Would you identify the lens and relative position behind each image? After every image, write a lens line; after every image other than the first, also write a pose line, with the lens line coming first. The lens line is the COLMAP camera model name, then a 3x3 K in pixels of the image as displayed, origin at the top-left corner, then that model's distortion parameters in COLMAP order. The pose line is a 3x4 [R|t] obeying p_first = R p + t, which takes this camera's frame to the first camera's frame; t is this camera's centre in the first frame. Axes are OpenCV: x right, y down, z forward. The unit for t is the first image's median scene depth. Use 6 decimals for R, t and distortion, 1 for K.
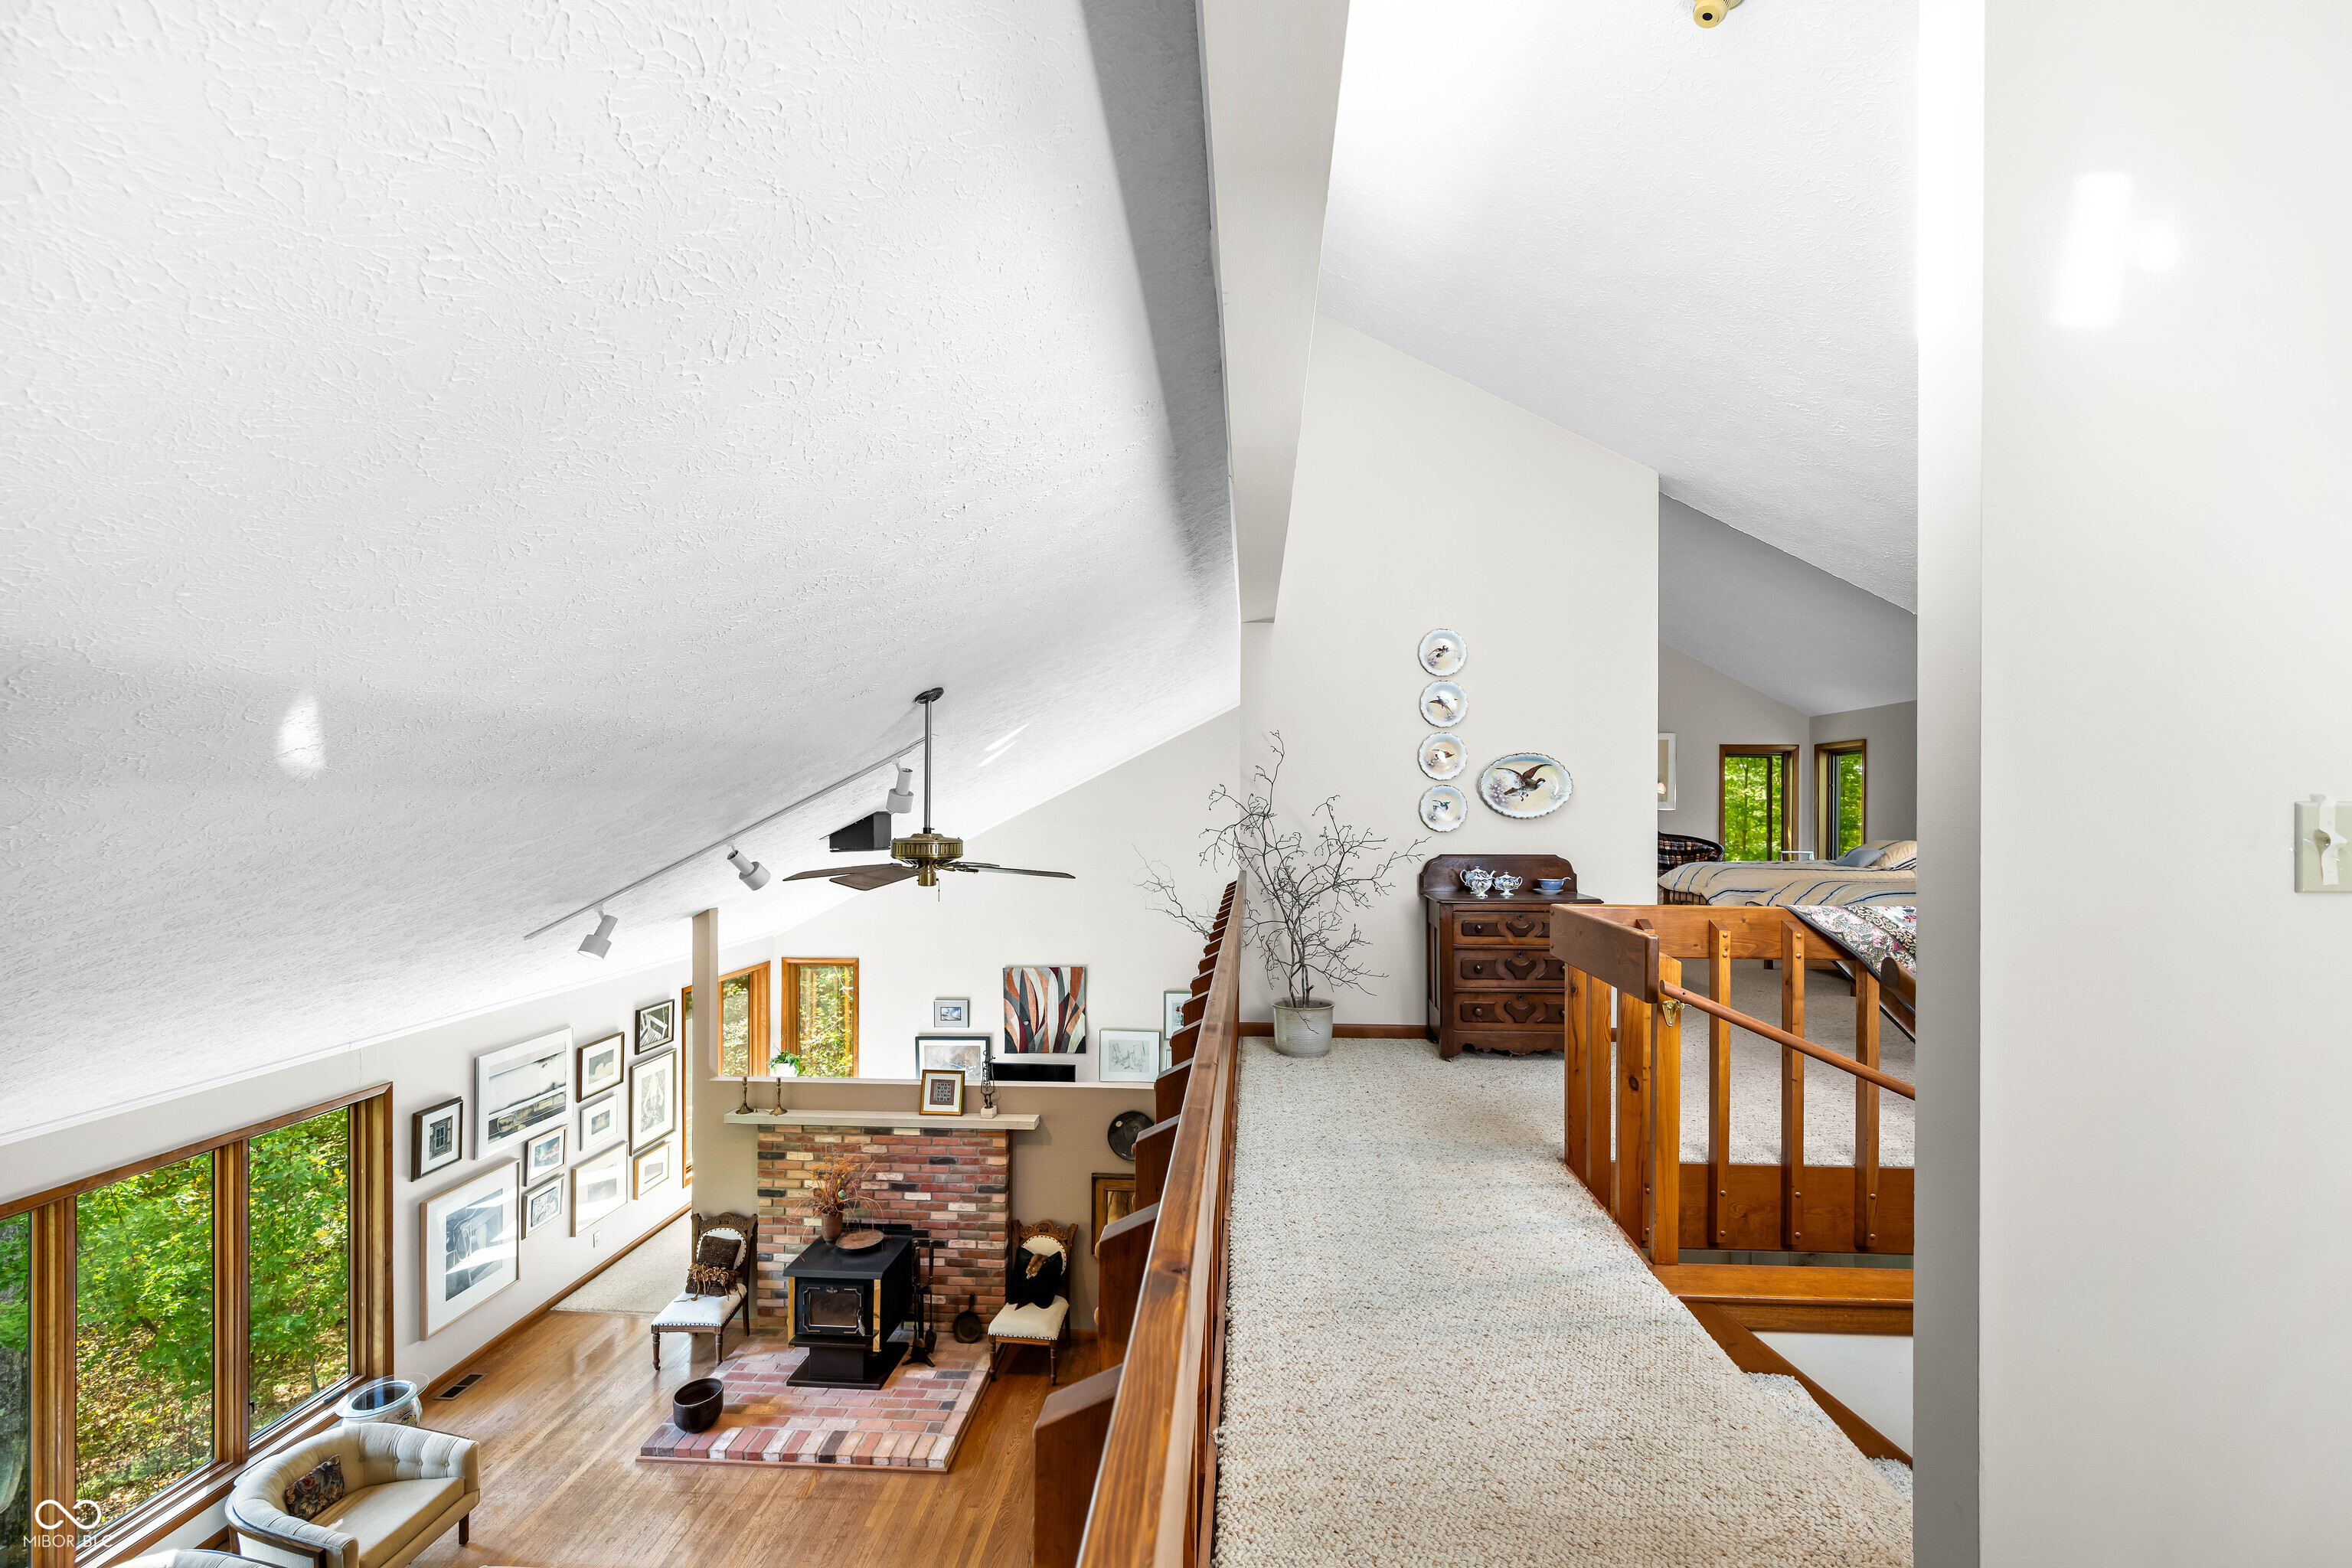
lens RADIAL K [[926.5, 0, 1211.7], [0, 926.5, 820.7], [0, 0, 1]] dist [-0.002660, 0.000065]
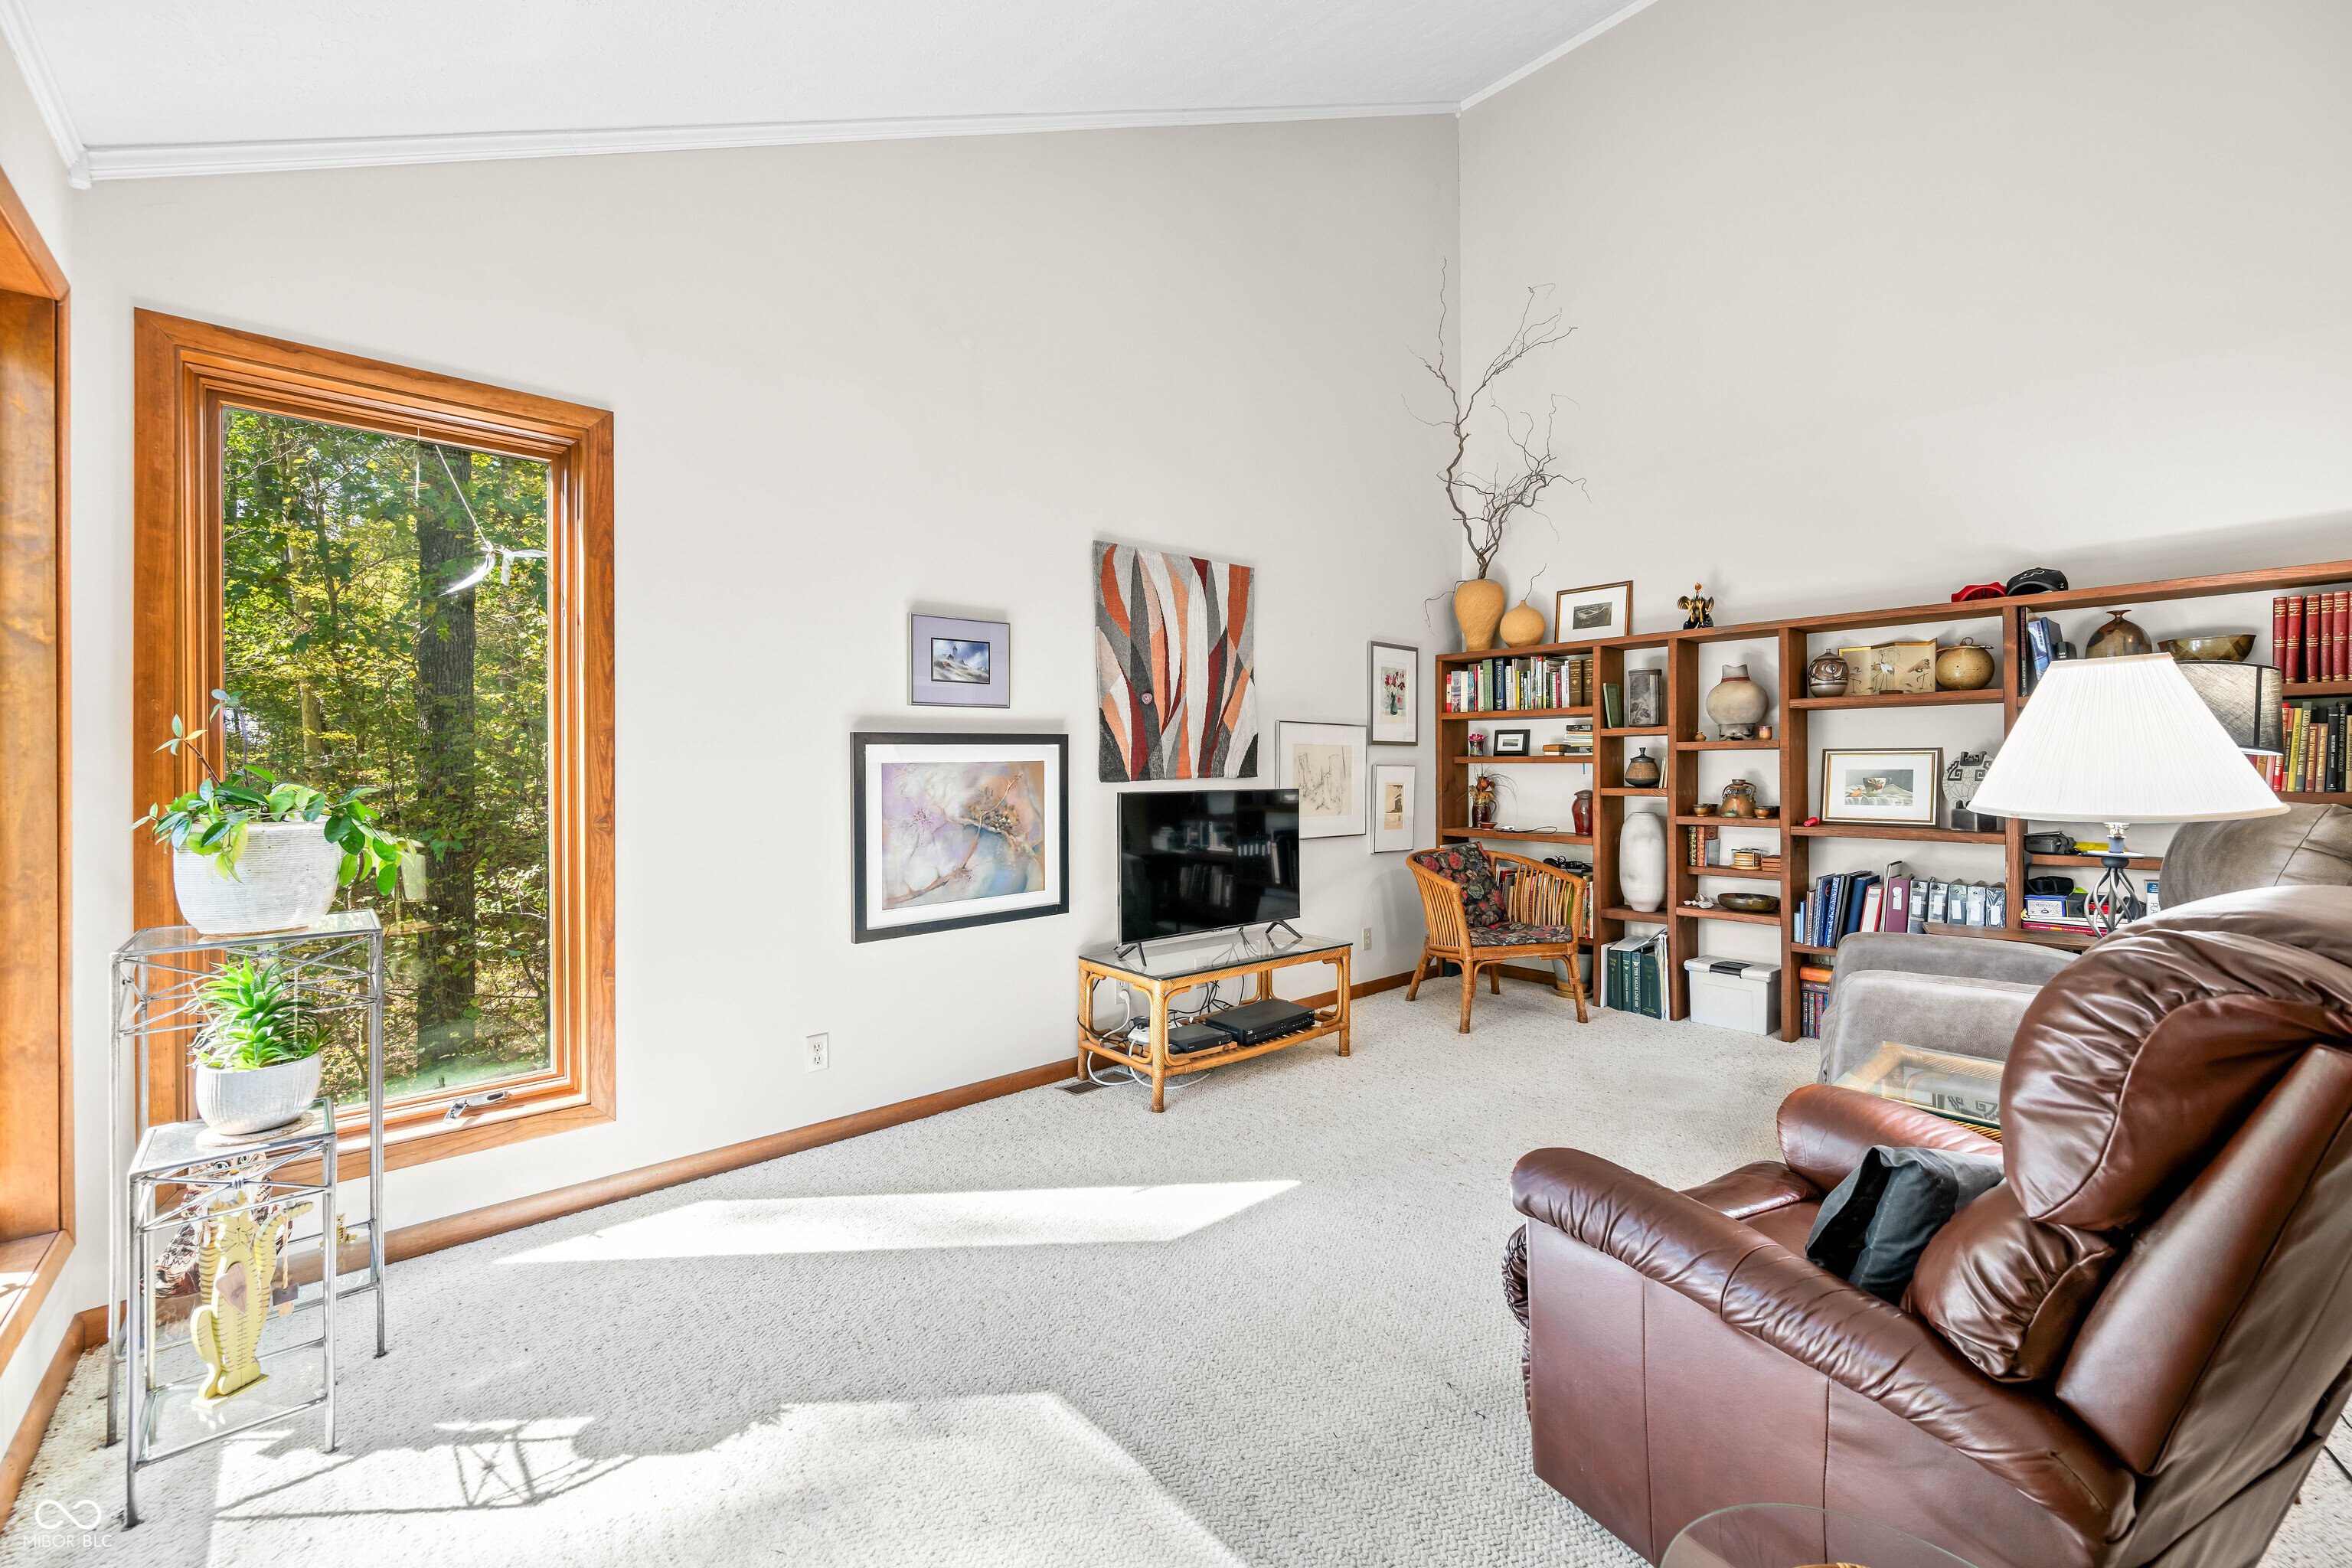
lens RADIAL K [[926.5, 0, 1187.5], [0, 926.5, 766.7], [0, 0, 1]] dist [-0.002660, 0.000065]
pose [[0.703958, -0.005023, 0.710224, -0.667006], [0.011443, 0.999925, -0.004270, 0.364788], [-0.710149, 0.011133, 0.703963, 1.070924]]
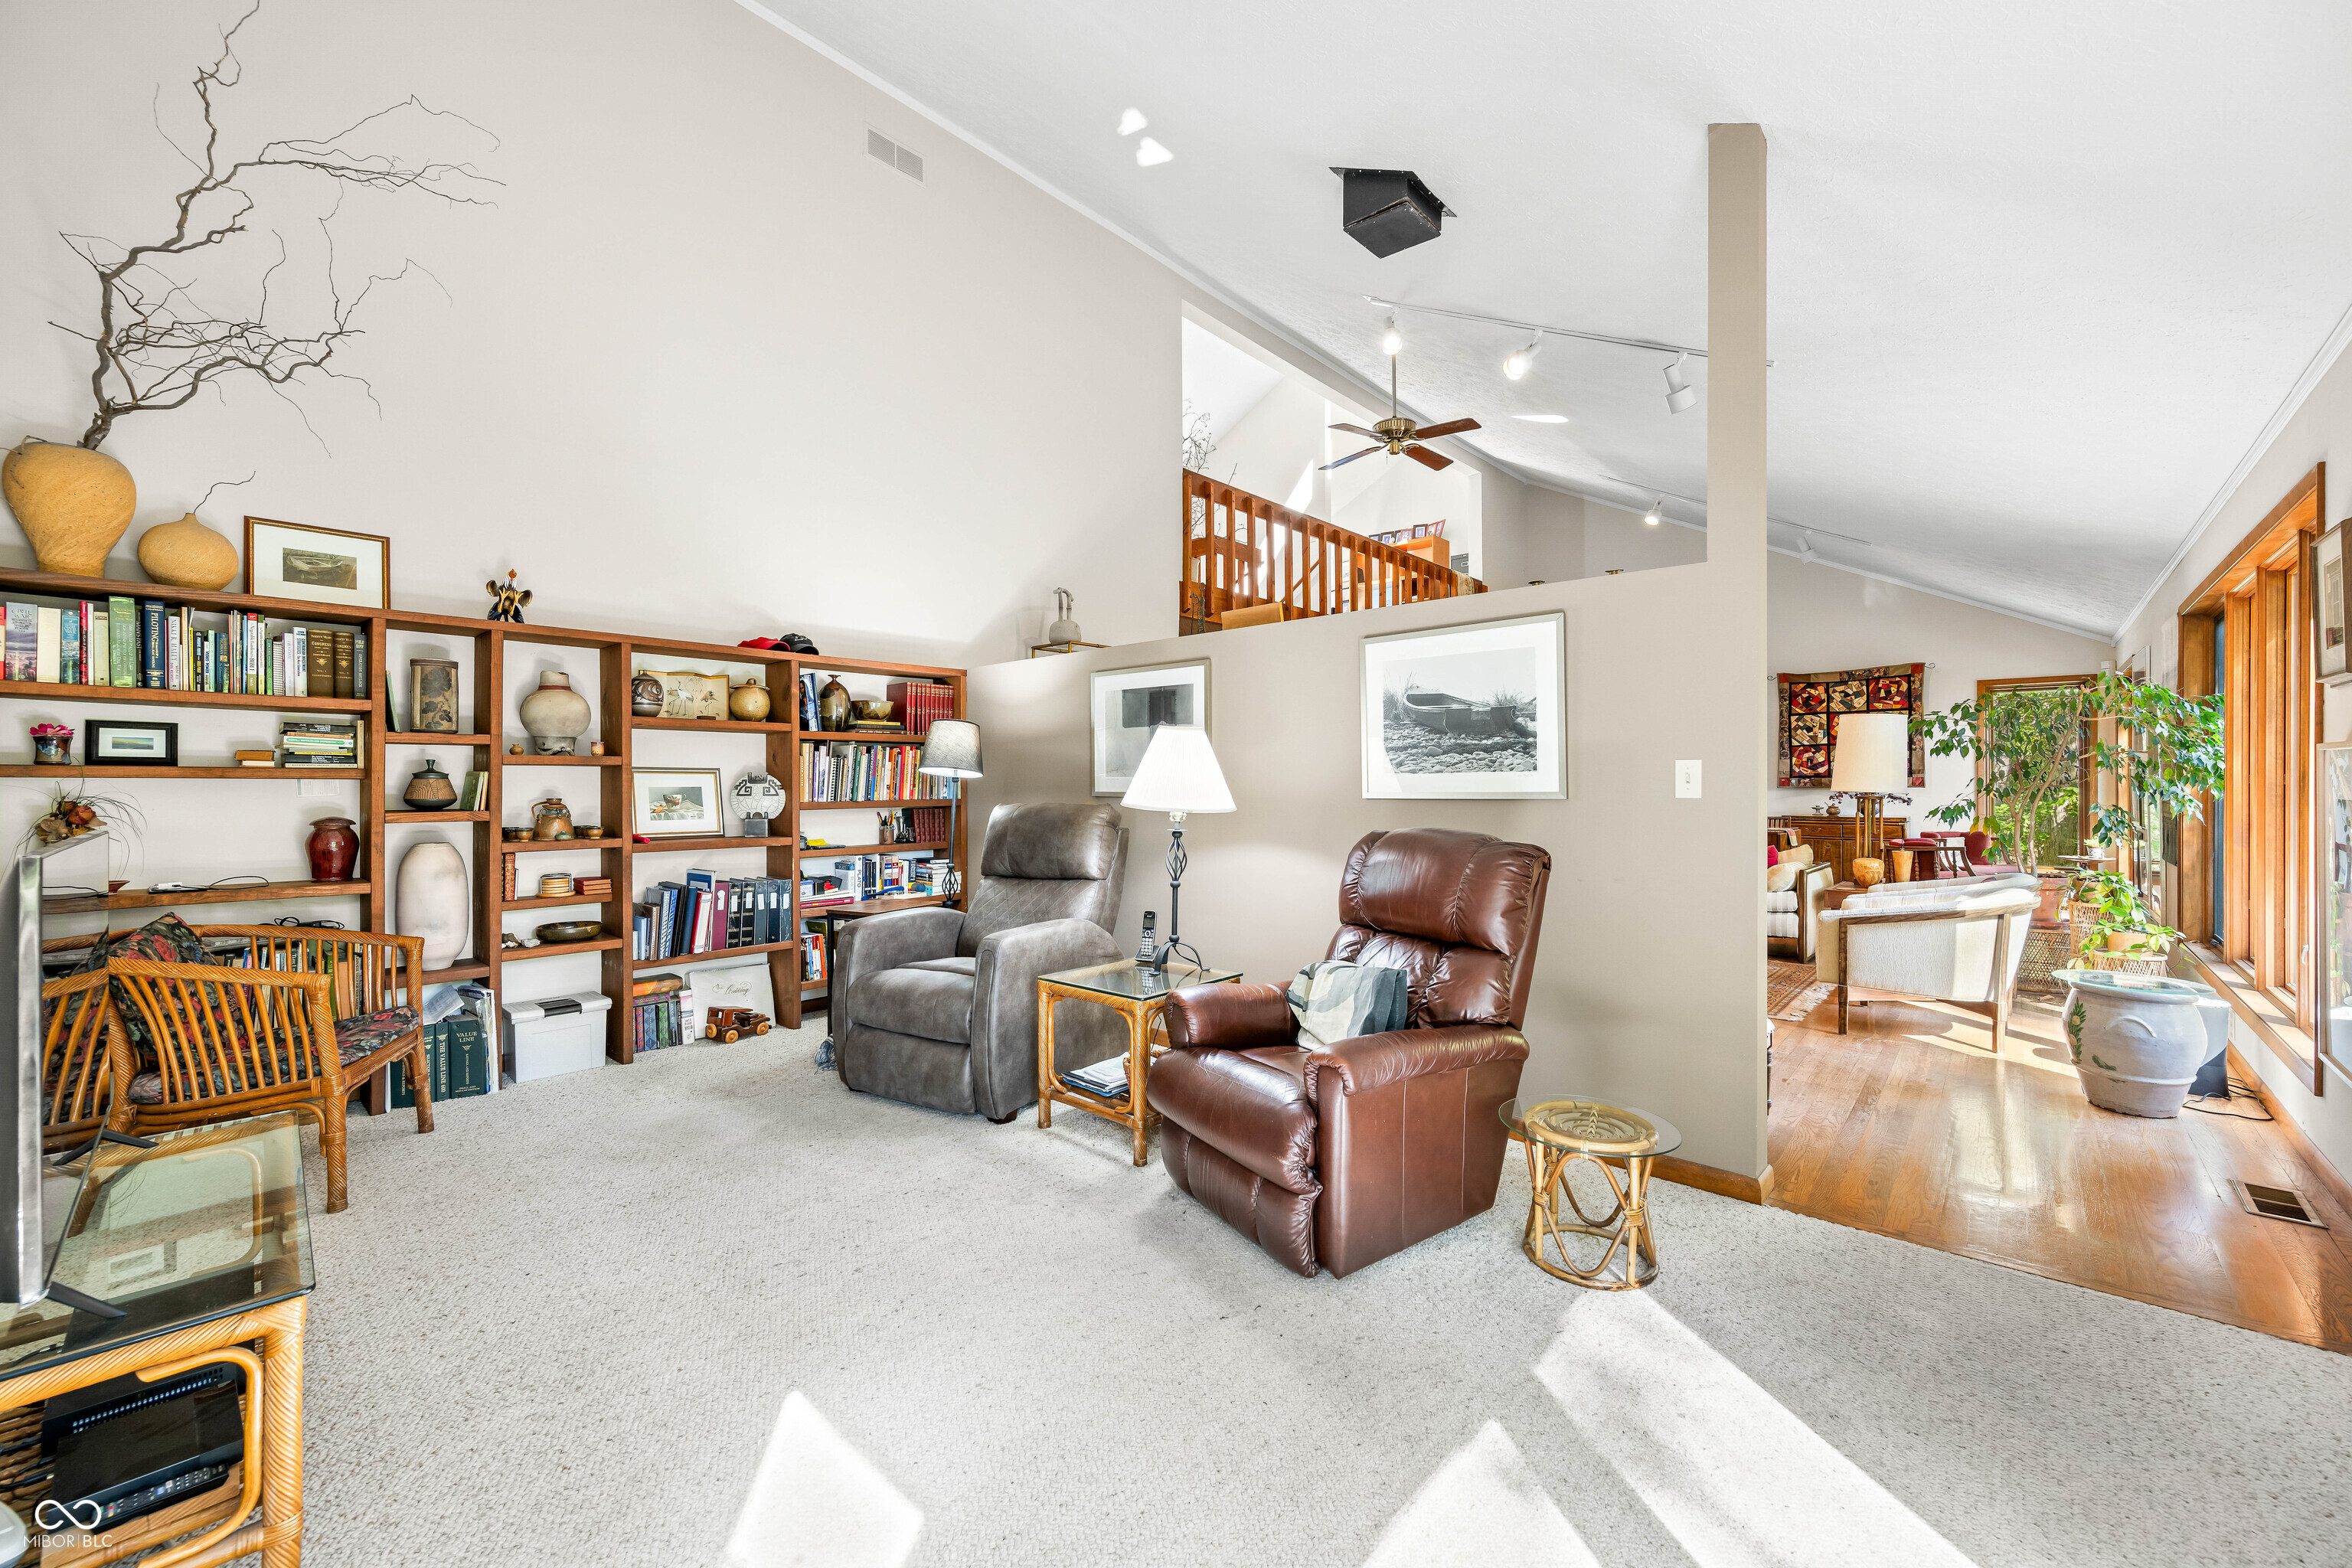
lens RADIAL K [[926.5, 0, 1161.6], [0, 926.5, 782.4], [0, 0, 1]] dist [-0.002660, 0.000065]
pose [[-0.765171, -0.003439, 0.643818, -0.606287], [0.002622, 0.999961, 0.008457, 0.361166], [-0.643822, 0.008159, -0.765132, 1.466402]]
